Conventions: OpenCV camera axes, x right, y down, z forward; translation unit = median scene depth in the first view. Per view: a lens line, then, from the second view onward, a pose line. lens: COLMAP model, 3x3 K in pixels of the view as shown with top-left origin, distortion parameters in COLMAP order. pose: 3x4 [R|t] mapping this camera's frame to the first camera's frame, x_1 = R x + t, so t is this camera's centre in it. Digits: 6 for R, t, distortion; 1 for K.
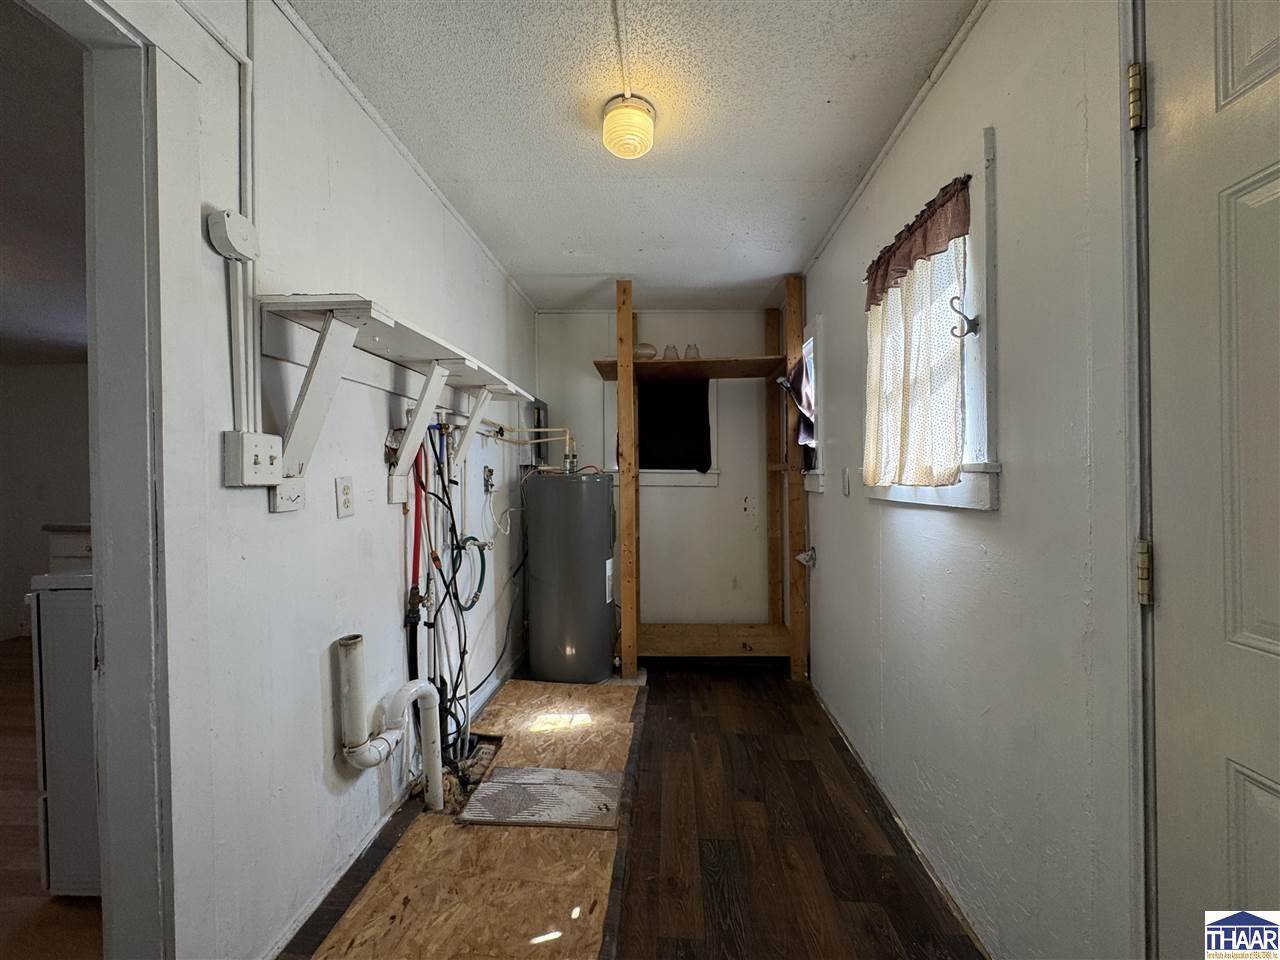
lens RADIAL K [[515.4, 0, 646.5], [0, 515.4, 477.2], [0, 0, 1]] dist [-0.005132, 0.000050]
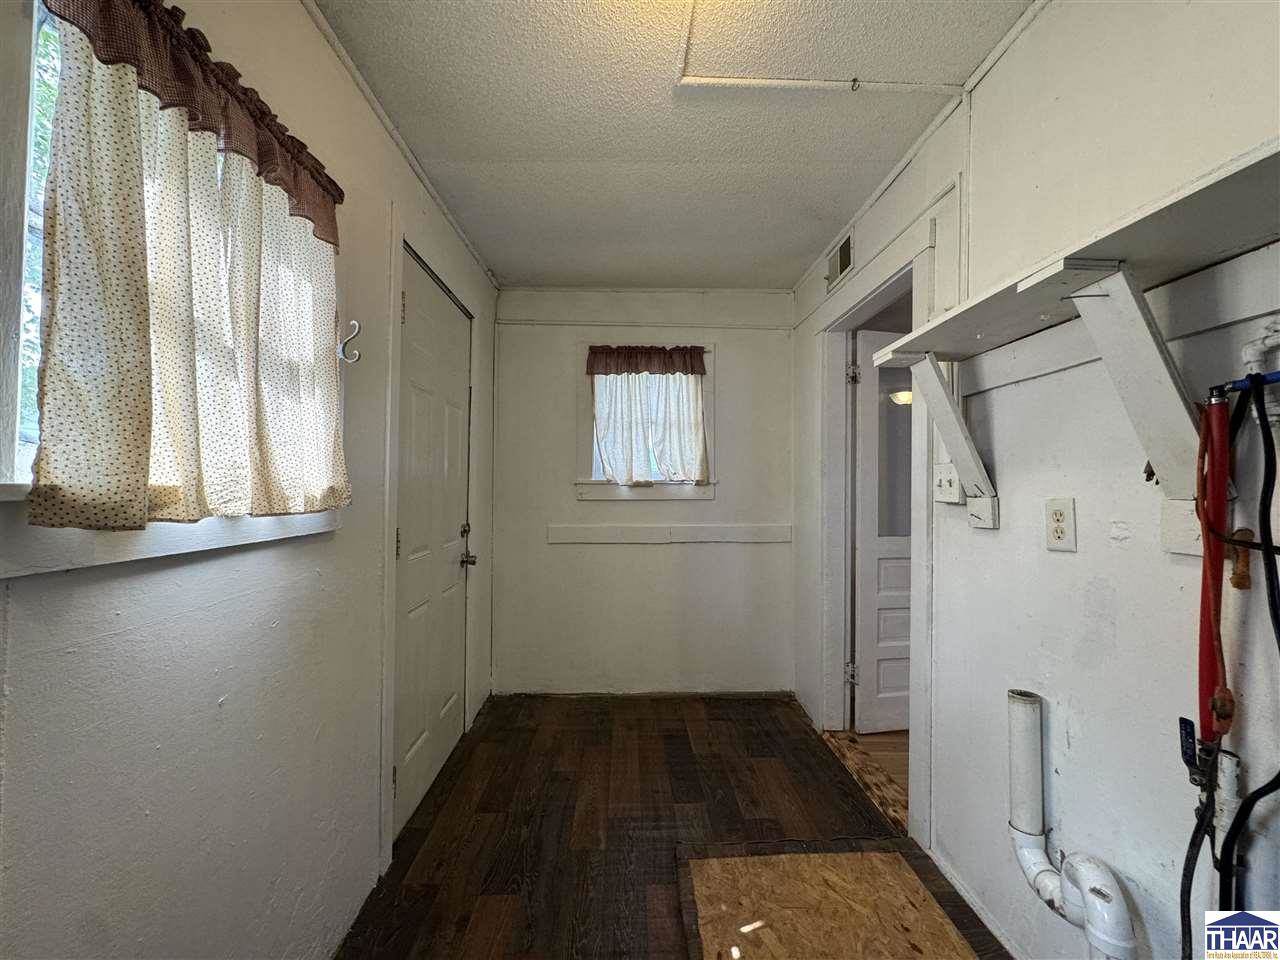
lens RADIAL K [[515.4, 0, 639.8], [0, 515.4, 475.8], [0, 0, 1]] dist [-0.005132, 0.000050]
pose [[-0.995714, 0.002196, -0.092463, 0.123451], [0.003898, 0.999826, -0.018226, -0.028251], [0.092407, -0.018508, -0.995549, 2.028871]]
